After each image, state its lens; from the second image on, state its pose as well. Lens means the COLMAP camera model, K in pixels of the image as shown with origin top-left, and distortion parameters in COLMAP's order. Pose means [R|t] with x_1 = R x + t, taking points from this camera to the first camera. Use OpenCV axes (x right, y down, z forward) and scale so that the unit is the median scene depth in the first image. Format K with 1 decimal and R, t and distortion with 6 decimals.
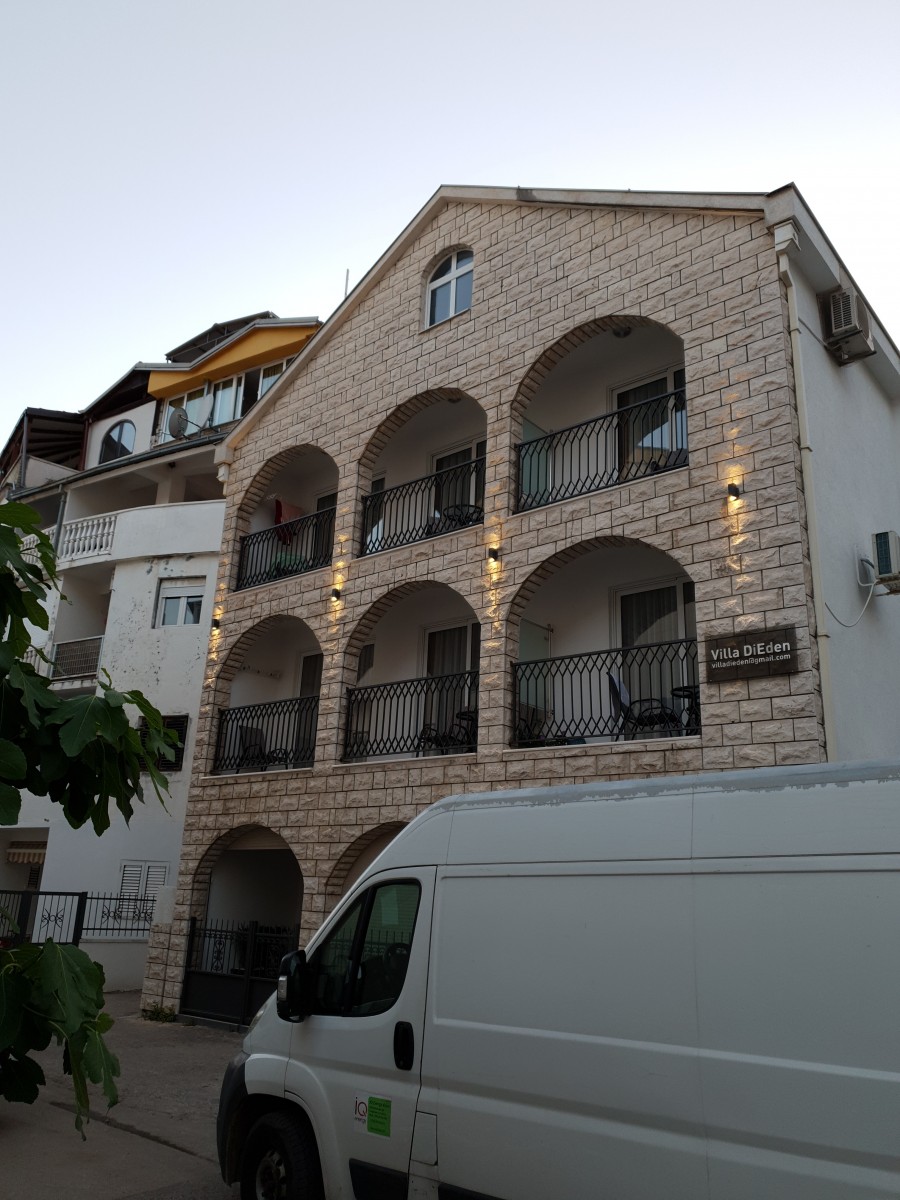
lens RADIAL K [[926.5, 0, 450.8], [0, 926.5, 561.5], [0, 0, 1]] dist [-0.006349, -0.005898]
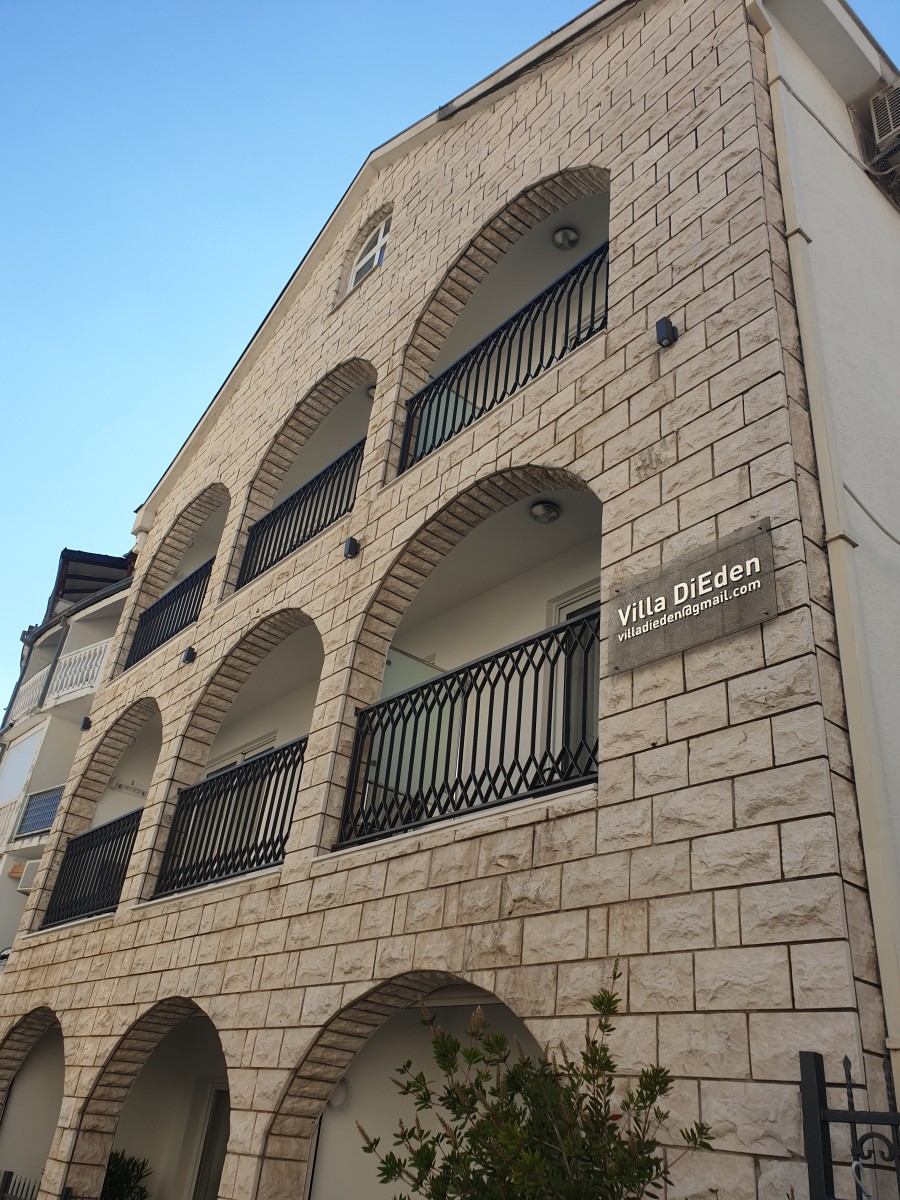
lens RADIAL K [[934.8, 0, 452.5], [0, 934.8, 572.0], [0, 0, 1]] dist [0.011444, -0.008221]
pose [[0.983133, -0.056378, -0.173985, 0.281305], [0.020058, 0.978800, -0.203833, 0.174929], [0.181788, 0.196905, 0.963422, 0.503705]]
